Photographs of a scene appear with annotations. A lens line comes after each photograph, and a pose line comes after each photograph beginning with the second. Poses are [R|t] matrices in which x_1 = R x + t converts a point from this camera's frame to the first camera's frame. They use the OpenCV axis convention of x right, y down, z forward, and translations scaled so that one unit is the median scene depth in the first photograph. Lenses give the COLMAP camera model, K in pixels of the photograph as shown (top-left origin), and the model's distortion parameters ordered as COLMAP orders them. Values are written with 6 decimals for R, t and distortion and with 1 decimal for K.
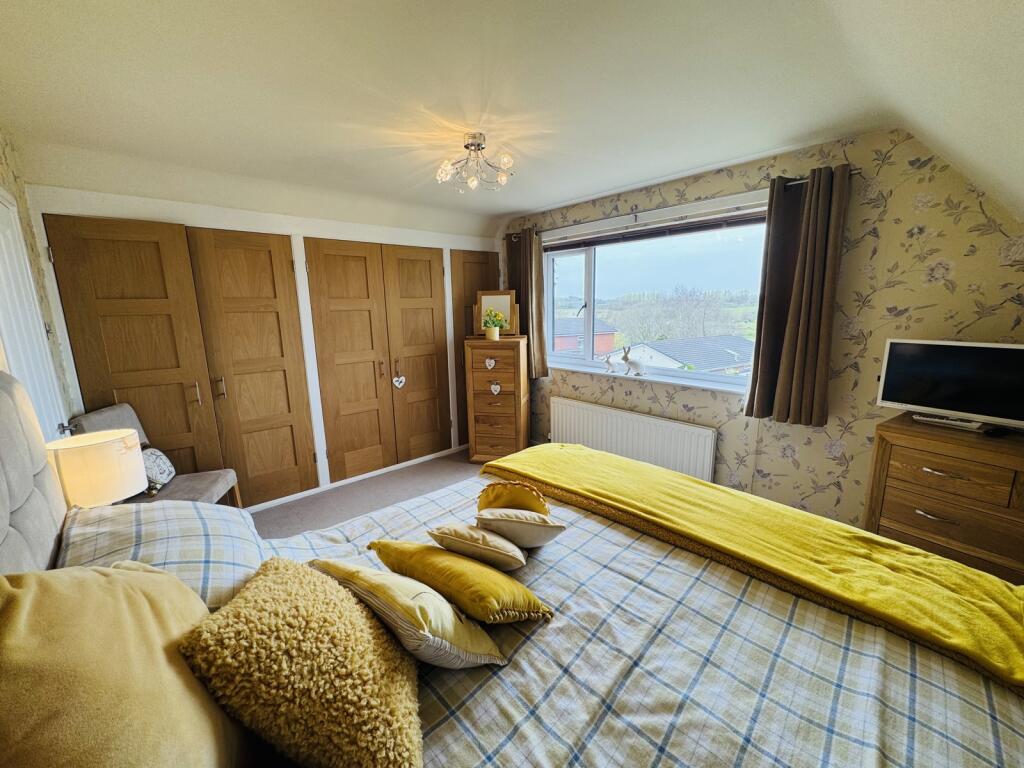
lens RADIAL K [[409.6, 0, 512.4], [0, 409.6, 380.9], [0, 0, 1]] dist [-0.002652, 0.000021]
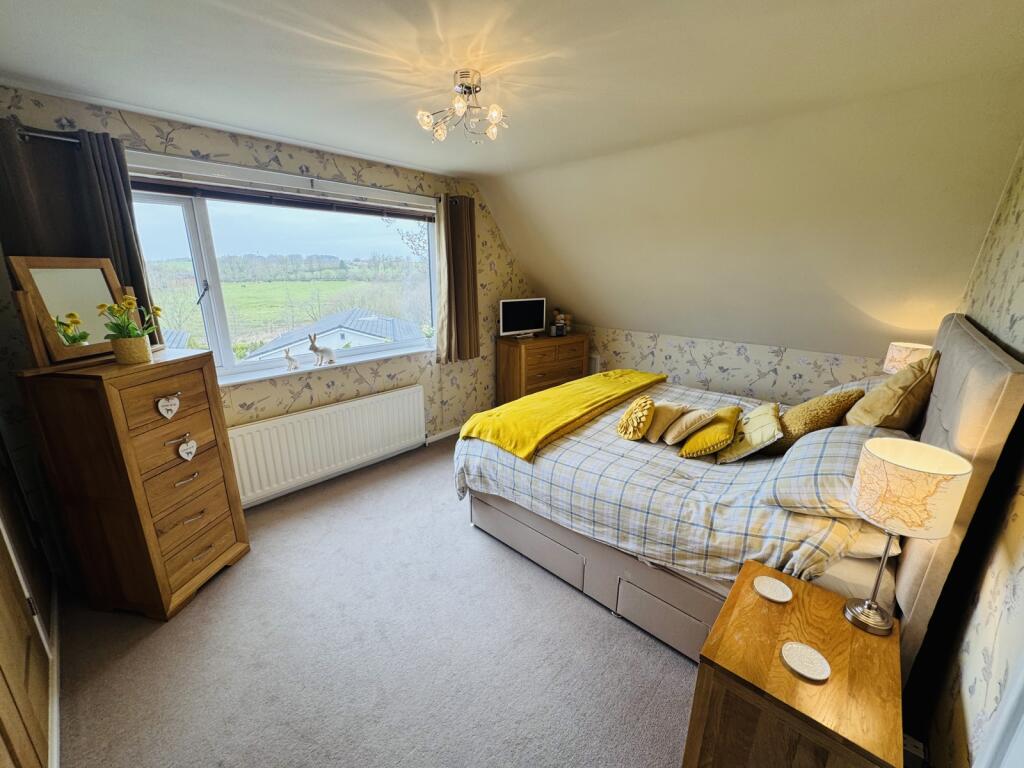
lens RADIAL K [[409.6, 0, 510.6], [0, 409.6, 383.5], [0, 0, 1]] dist [-0.002652, 0.000021]
pose [[-0.086300, -0.250279, 0.964320, -0.629294], [0.182690, 0.947542, 0.262274, -0.138120], [-0.979376, 0.198806, -0.036049, 0.660640]]
